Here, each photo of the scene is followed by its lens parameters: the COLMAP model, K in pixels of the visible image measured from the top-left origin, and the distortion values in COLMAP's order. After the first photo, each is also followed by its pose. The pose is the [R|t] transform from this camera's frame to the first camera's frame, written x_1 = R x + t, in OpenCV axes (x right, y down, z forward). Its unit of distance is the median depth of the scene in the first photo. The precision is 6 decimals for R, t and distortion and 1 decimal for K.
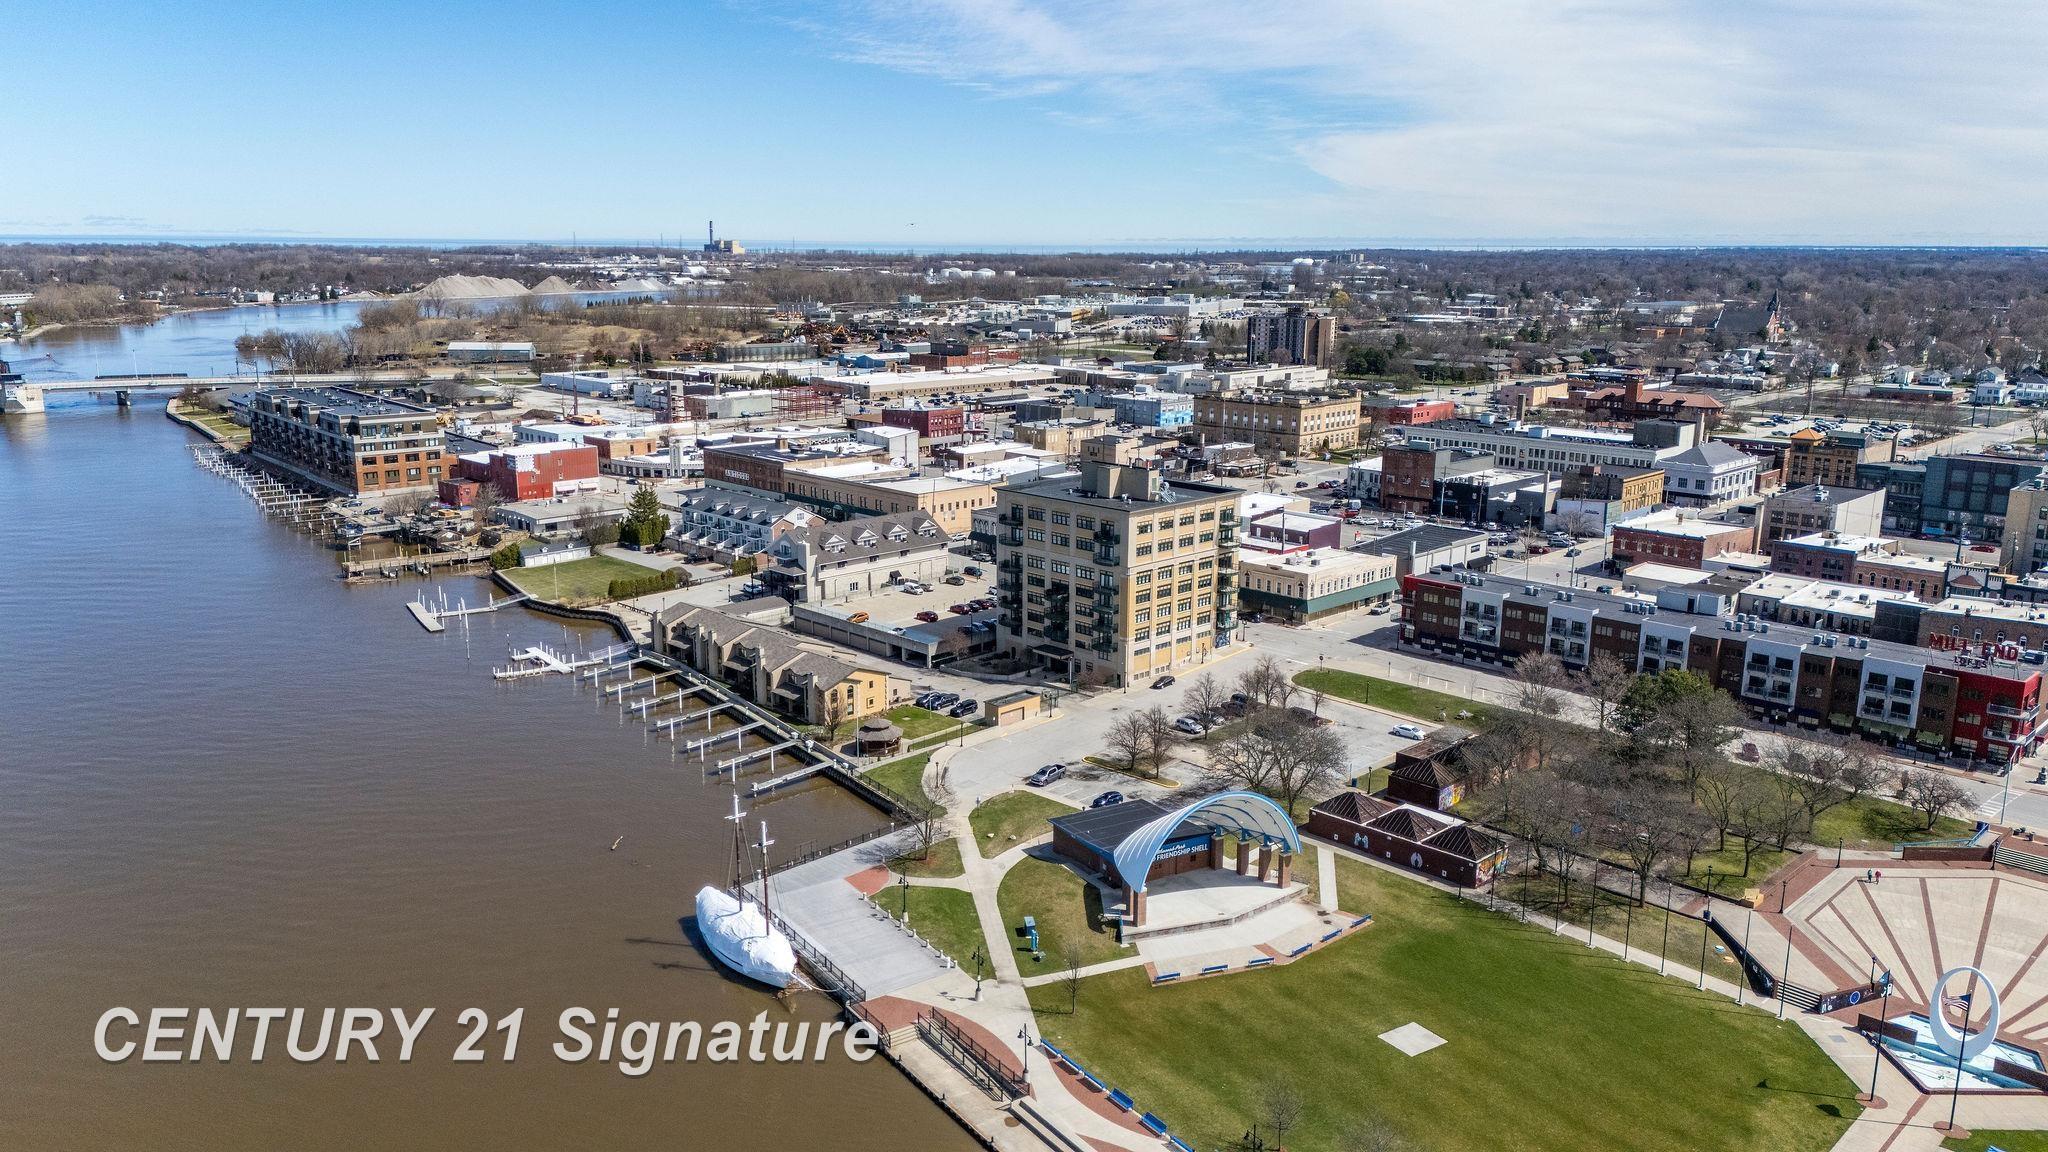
lens RADIAL K [[1482.6, 0, 1018.3], [0, 1482.6, 565.5], [0, 0, 1]] dist [0.048957, -0.058201]
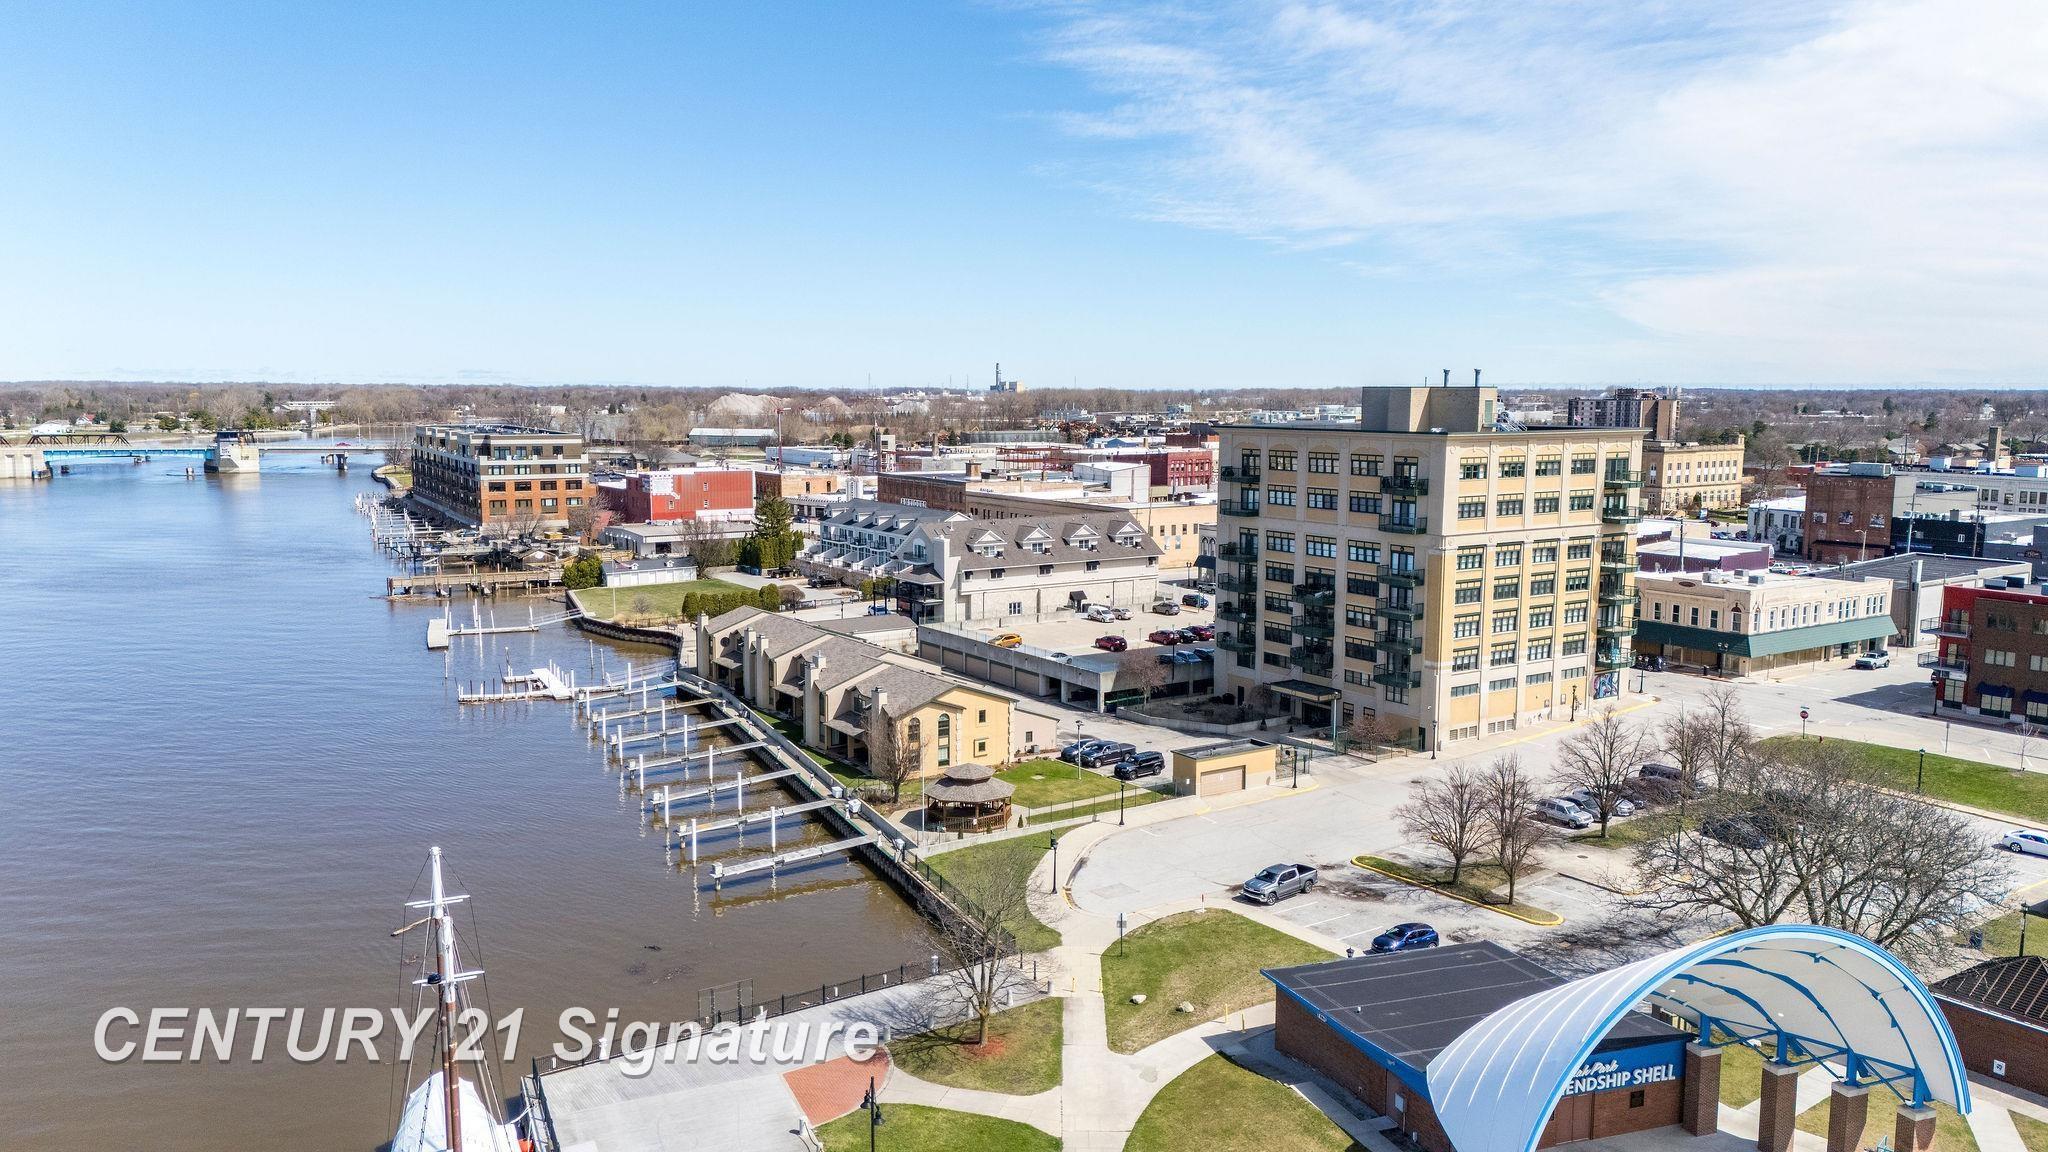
lens RADIAL K [[1482.6, 0, 1019.2], [0, 1482.6, 578.8], [0, 0, 1]] dist [0.048957, -0.058201]
pose [[0.982434, 0.023176, -0.185165, 0.019596], [-0.039351, 0.995675, -0.084160, 0.068246], [0.182413, 0.089968, 0.979097, 0.390725]]
